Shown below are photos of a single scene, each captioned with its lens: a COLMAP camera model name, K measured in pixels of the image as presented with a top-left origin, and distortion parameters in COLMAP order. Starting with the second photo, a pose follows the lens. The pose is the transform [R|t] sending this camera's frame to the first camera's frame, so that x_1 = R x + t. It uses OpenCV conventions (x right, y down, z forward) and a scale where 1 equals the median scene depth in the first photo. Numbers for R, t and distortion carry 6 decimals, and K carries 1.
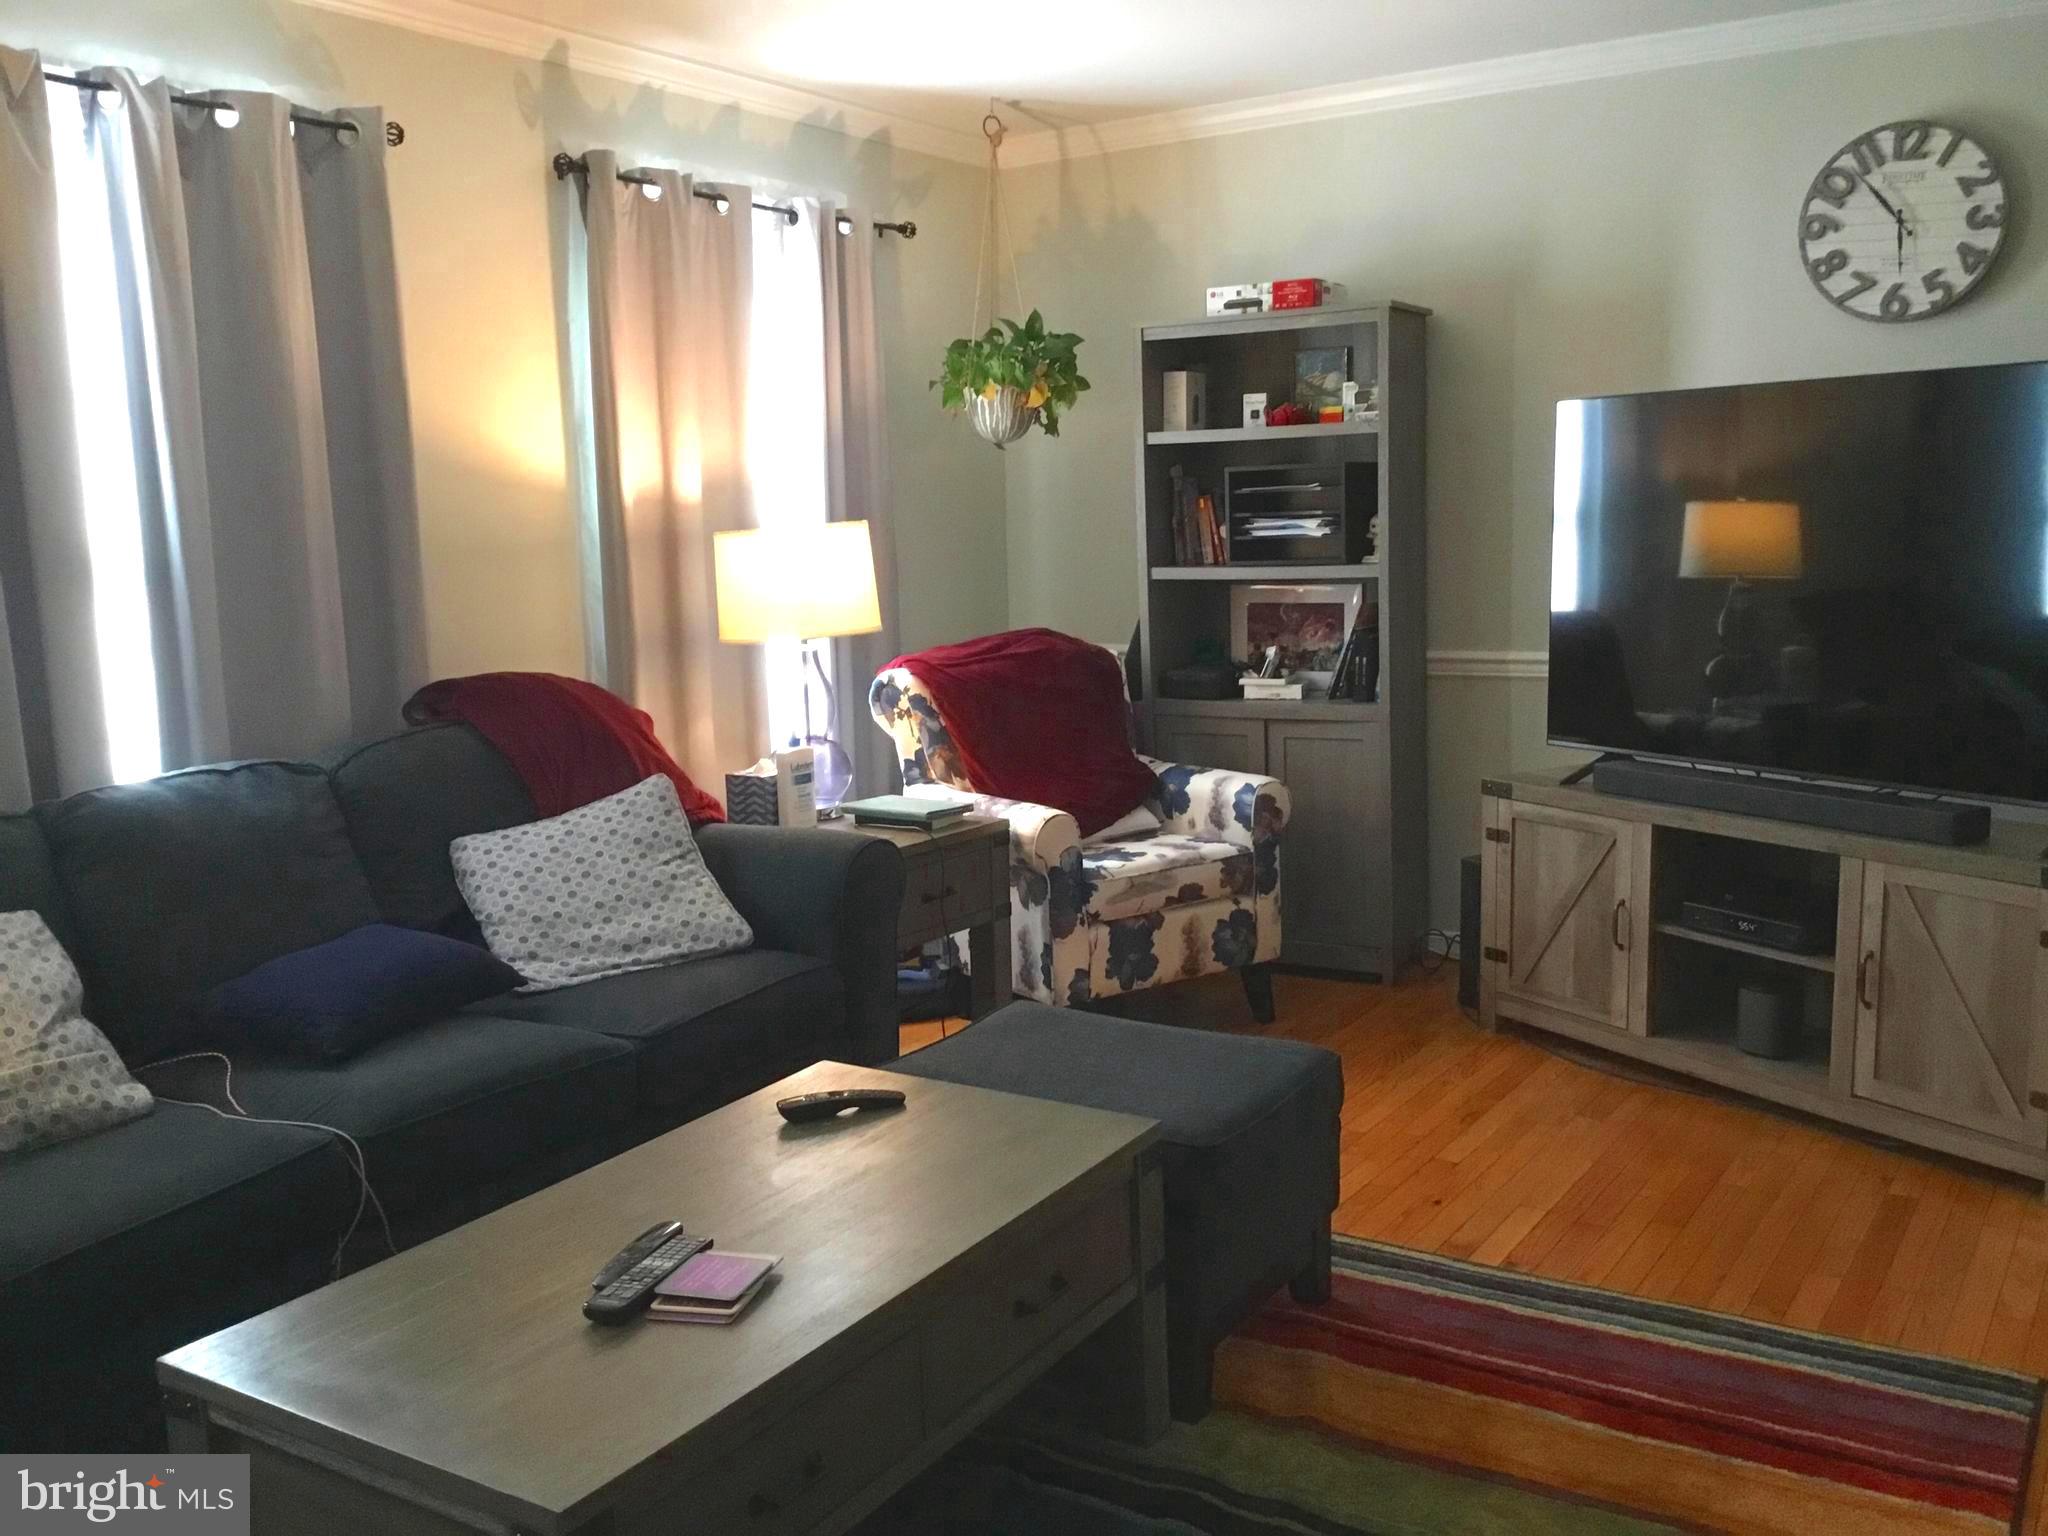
lens RADIAL K [[1823.7, 0, 1024.0], [0, 1823.7, 768.0], [0, 0, 1]] dist [0.005549, -0.004266]
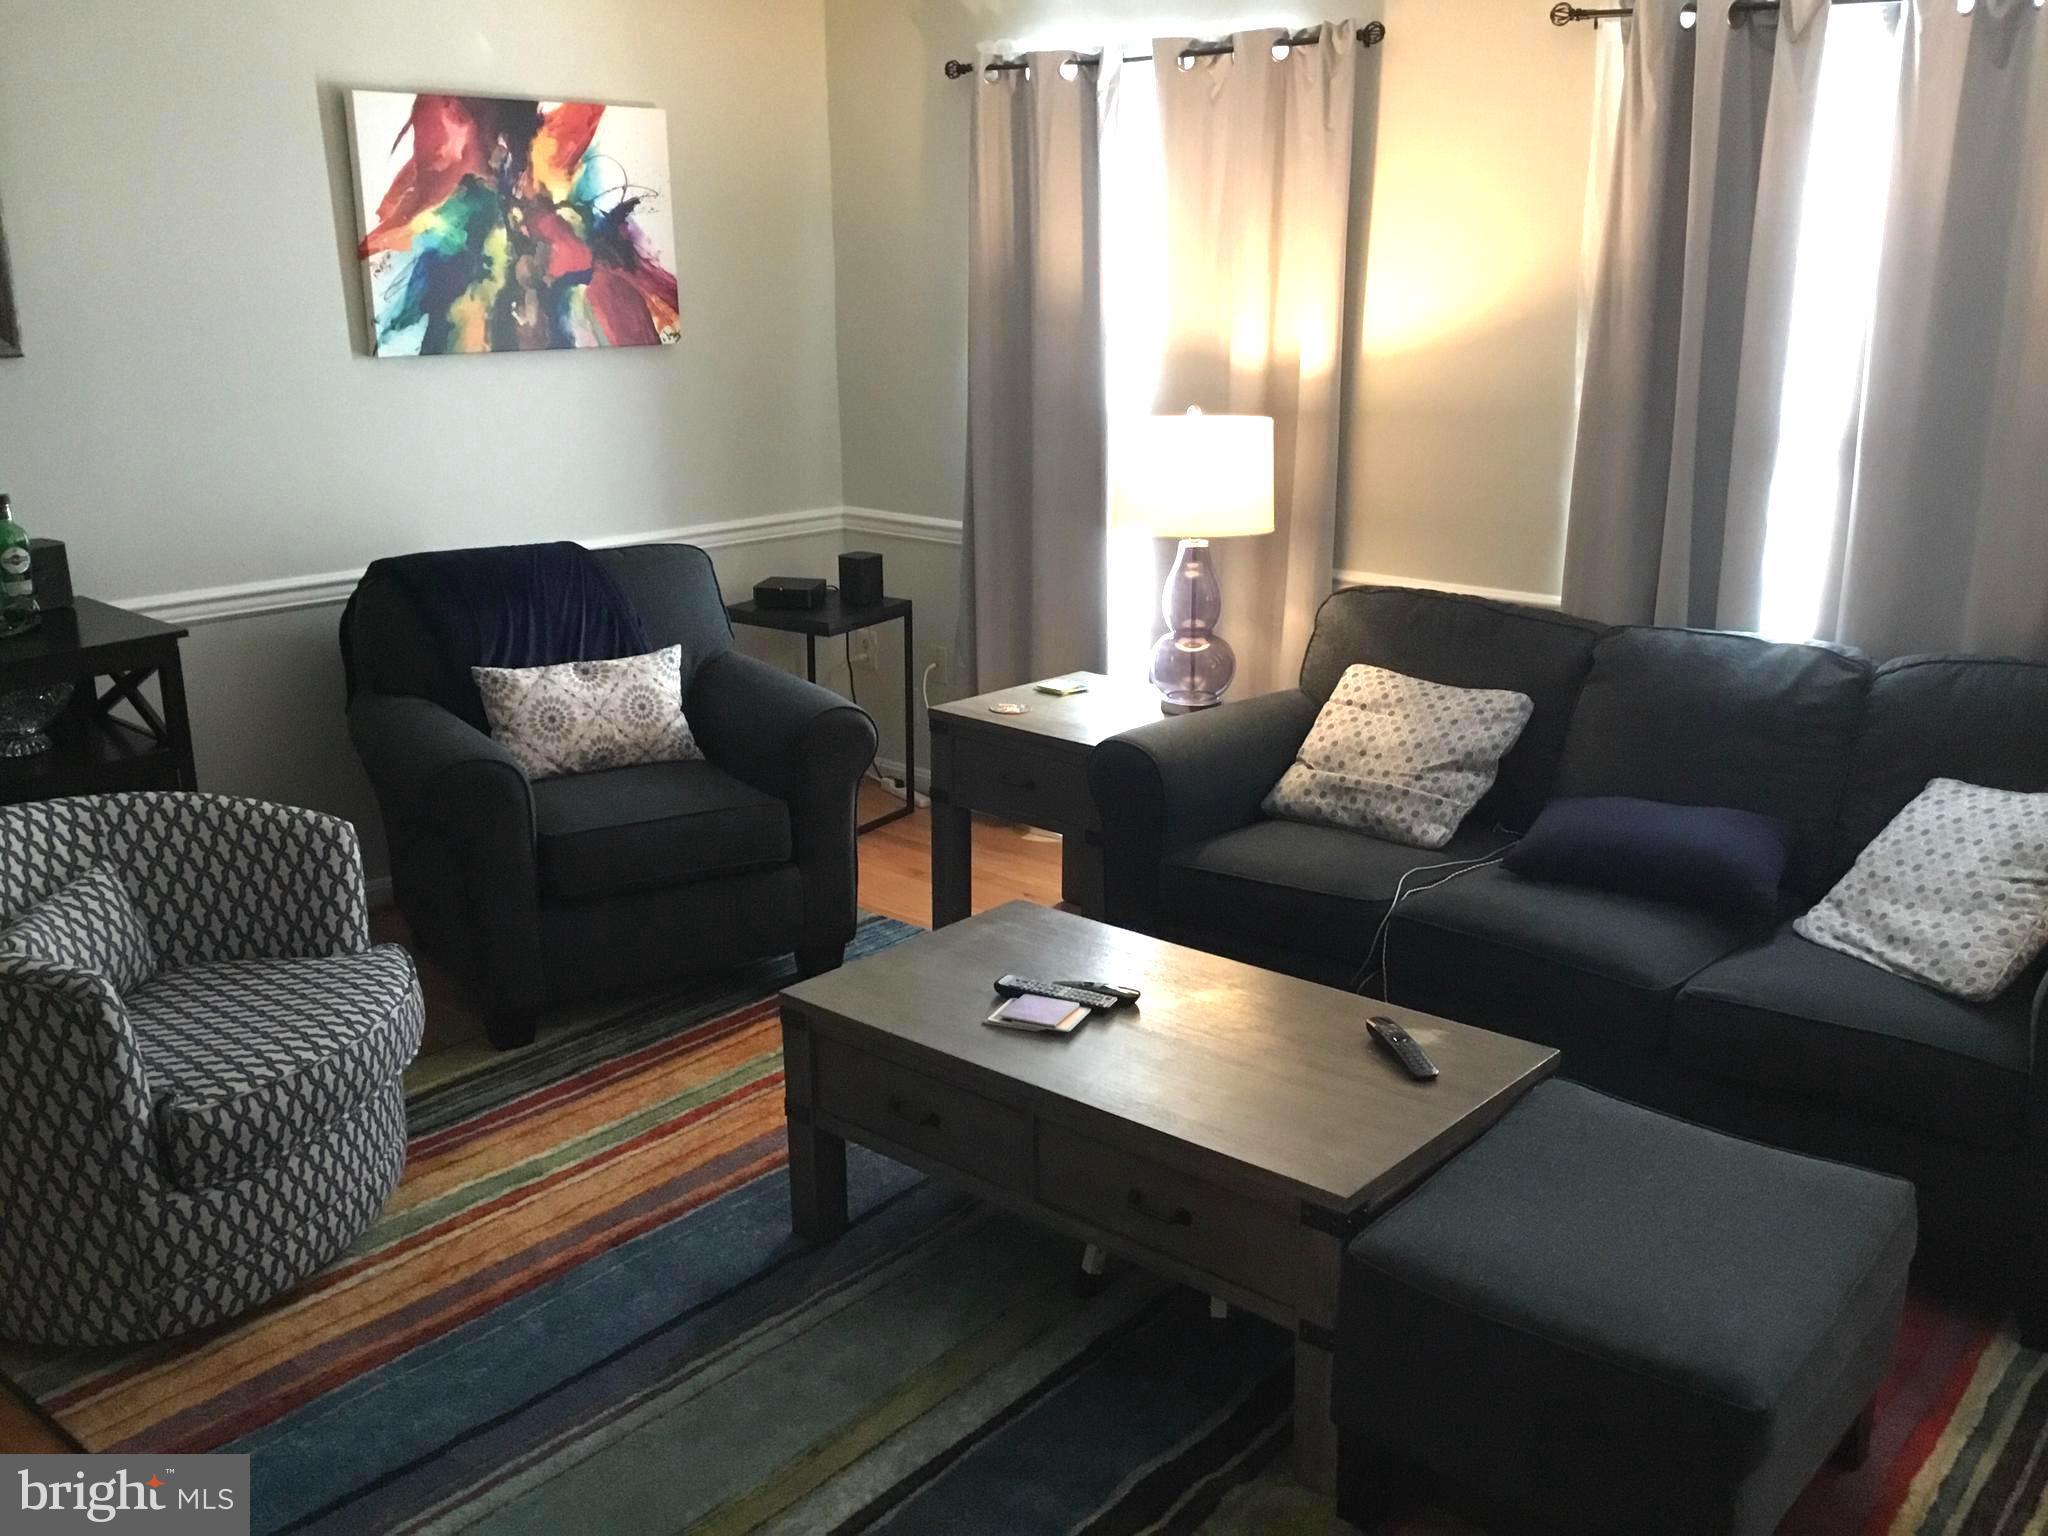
lens RADIAL K [[1823.7, 0, 1024.0], [0, 1823.7, 768.0], [0, 0, 1]] dist [0.005549, -0.004266]
pose [[-0.129825, 0.295589, -0.946453, 0.828711], [-0.145841, 0.938457, 0.313097, -0.249671], [0.980753, 0.178679, -0.078726, 0.782707]]
